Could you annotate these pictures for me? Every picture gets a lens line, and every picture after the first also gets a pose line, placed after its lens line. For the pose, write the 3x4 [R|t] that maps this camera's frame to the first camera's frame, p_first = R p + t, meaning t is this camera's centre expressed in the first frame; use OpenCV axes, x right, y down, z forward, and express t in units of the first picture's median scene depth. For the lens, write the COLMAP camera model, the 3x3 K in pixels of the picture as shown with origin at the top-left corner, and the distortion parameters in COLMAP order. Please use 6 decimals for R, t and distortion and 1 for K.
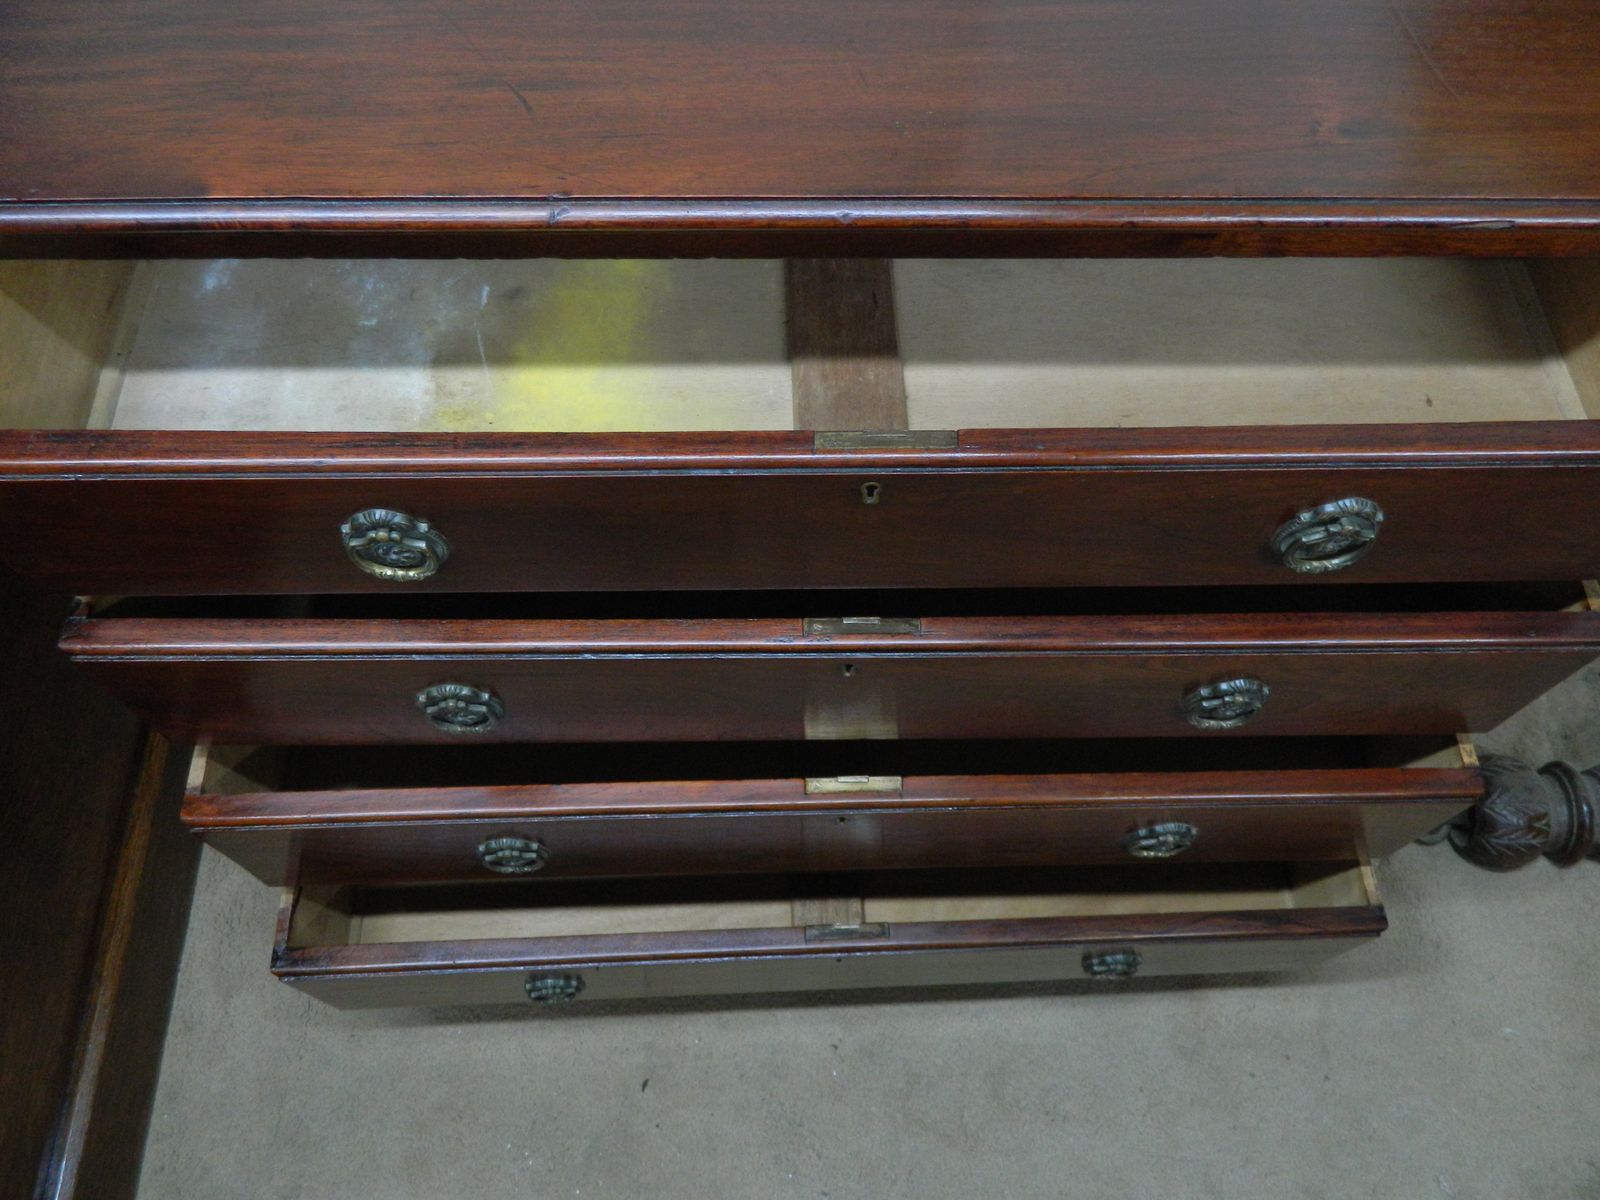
lens RADIAL K [[1213.5, 0, 800.0], [0, 1213.5, 600.0], [0, 0, 1]] dist [0.007623, -0.007975]
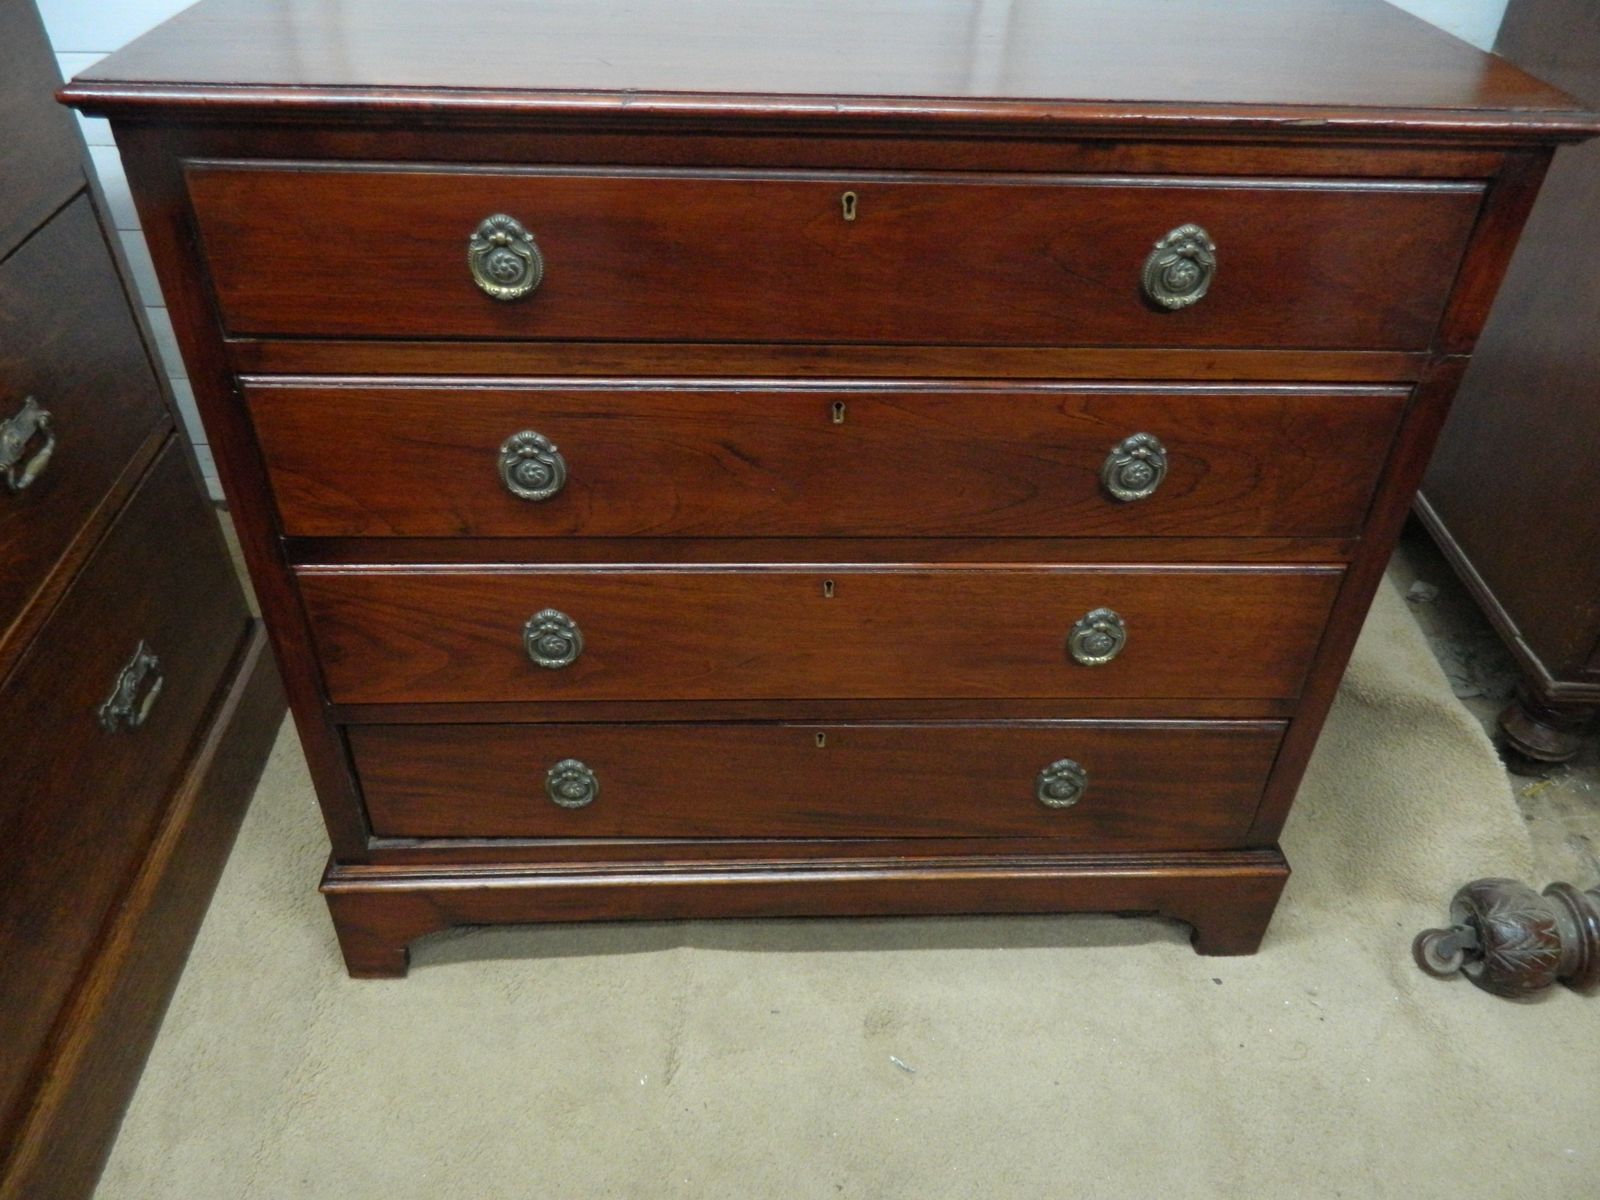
lens RADIAL K [[1217.7, 0, 798.6], [0, 1217.7, 585.3], [0, 0, 1]] dist [-0.004846, -0.003245]
pose [[0.999926, -0.007411, 0.009629, -0.007797], [0.010751, 0.908861, -0.416960, 0.431436], [-0.005661, 0.417032, 0.908874, -0.010540]]
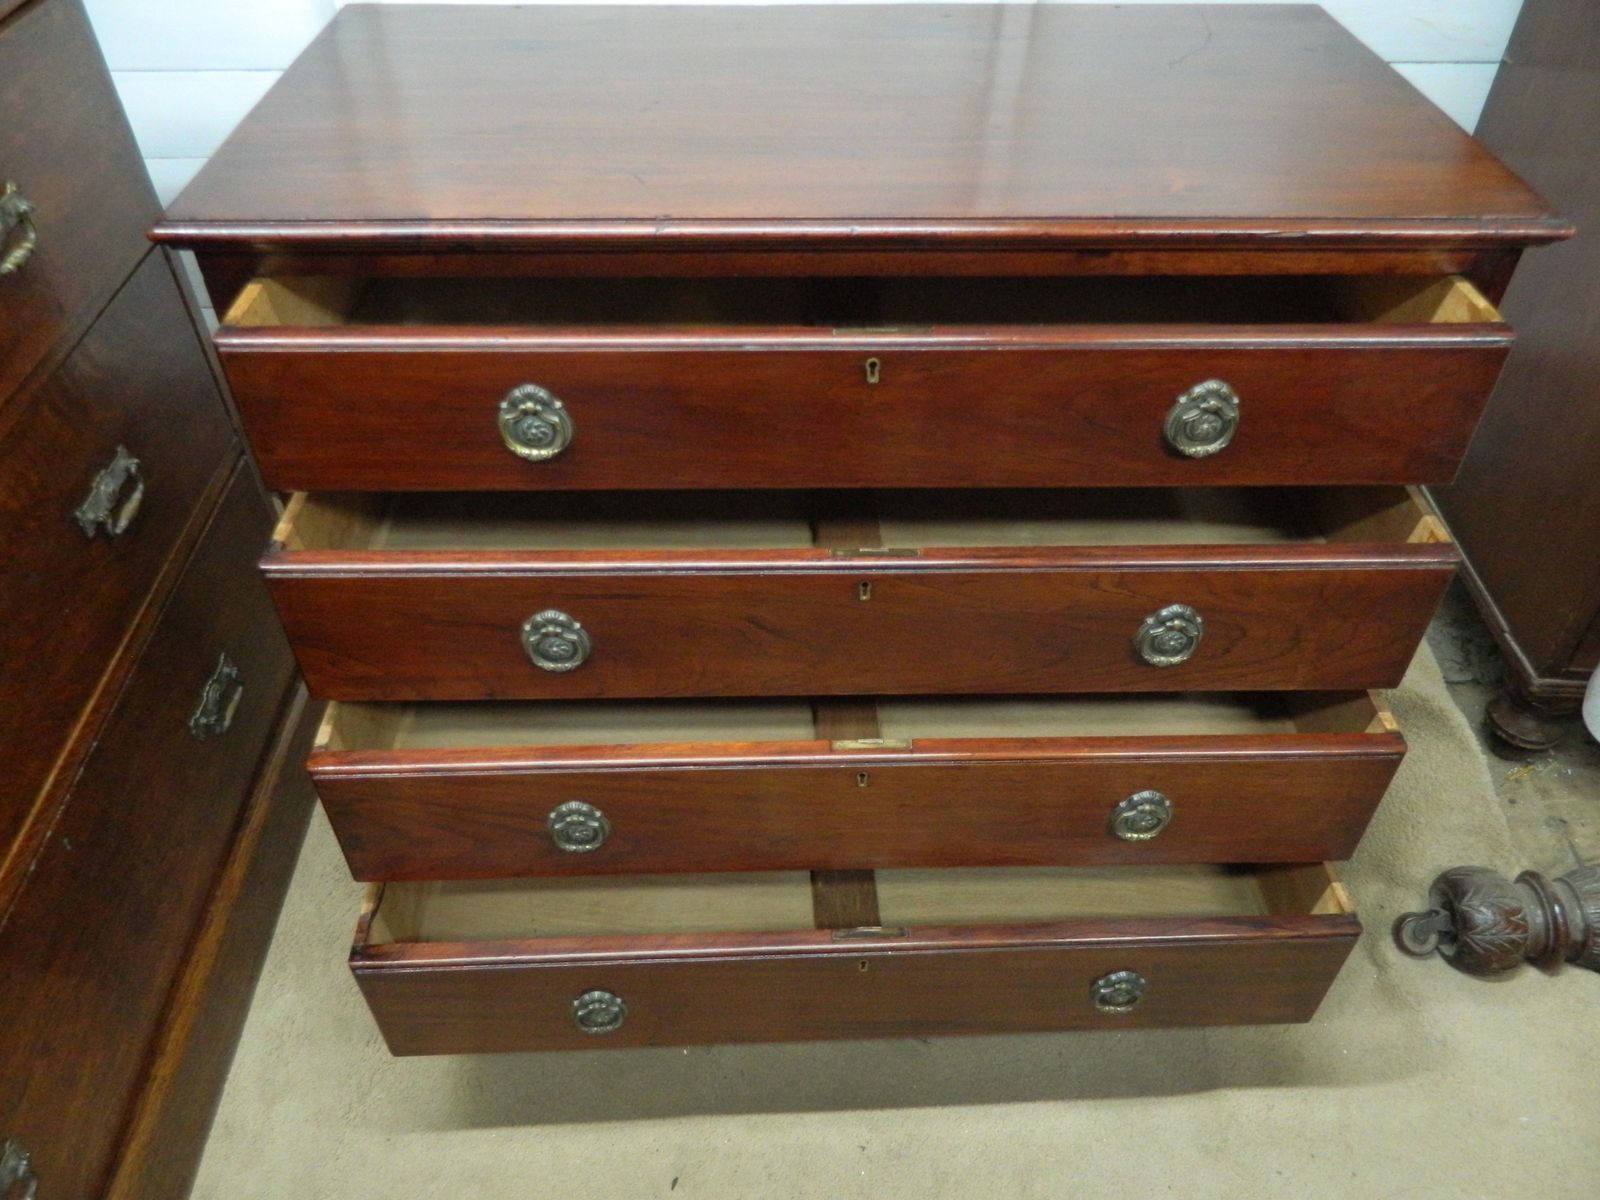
lens RADIAL K [[1219.8, 0, 799.5], [0, 1219.8, 591.9], [0, 0, 1]] dist [0.000178, -0.007602]
pose [[0.999899, -0.010942, -0.009030, -0.012164], [0.007061, 0.935886, -0.352233, 0.373860], [0.012306, 0.352134, 0.935869, -0.146352]]
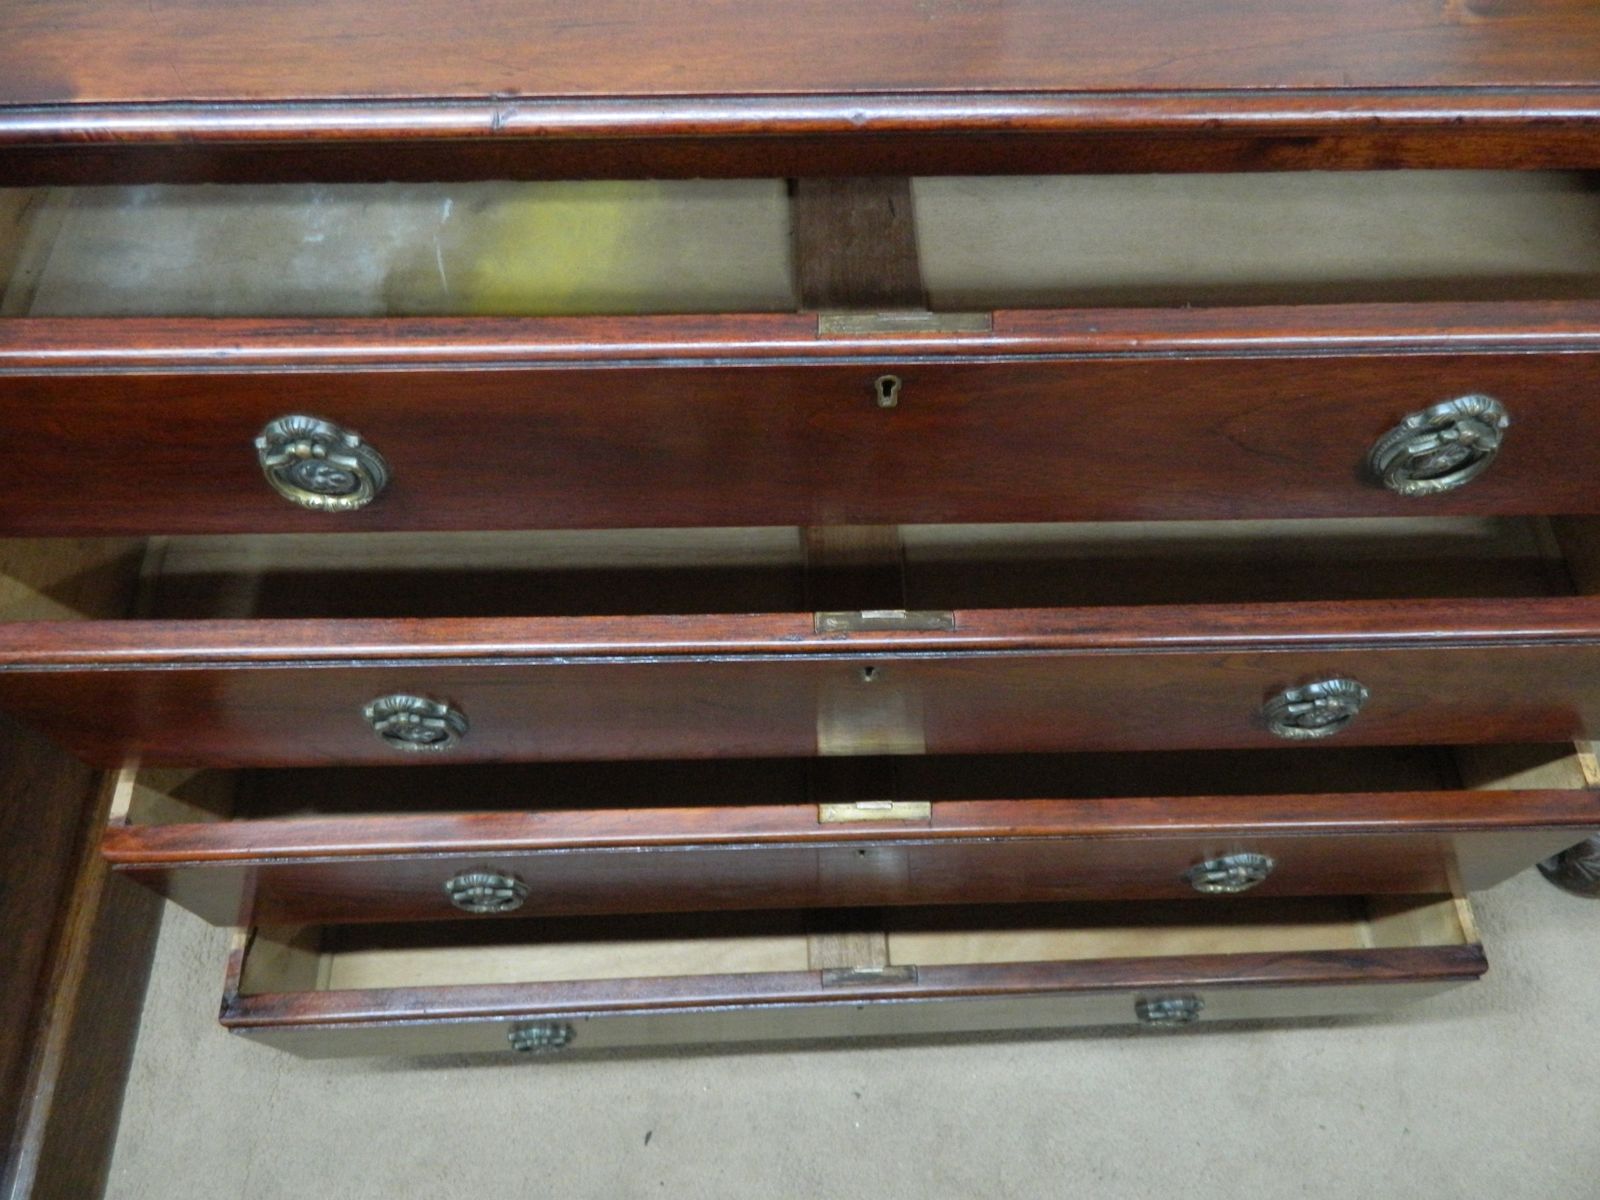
lens RADIAL K [[1213.5, 0, 800.0], [0, 1213.5, 600.0], [0, 0, 1]] dist [0.007623, -0.007975]
pose [[0.999803, -0.006681, -0.018714, 0.006804], [0.006548, 0.999953, -0.007126, 0.006354], [0.018761, 0.007002, 0.999799, 0.116111]]
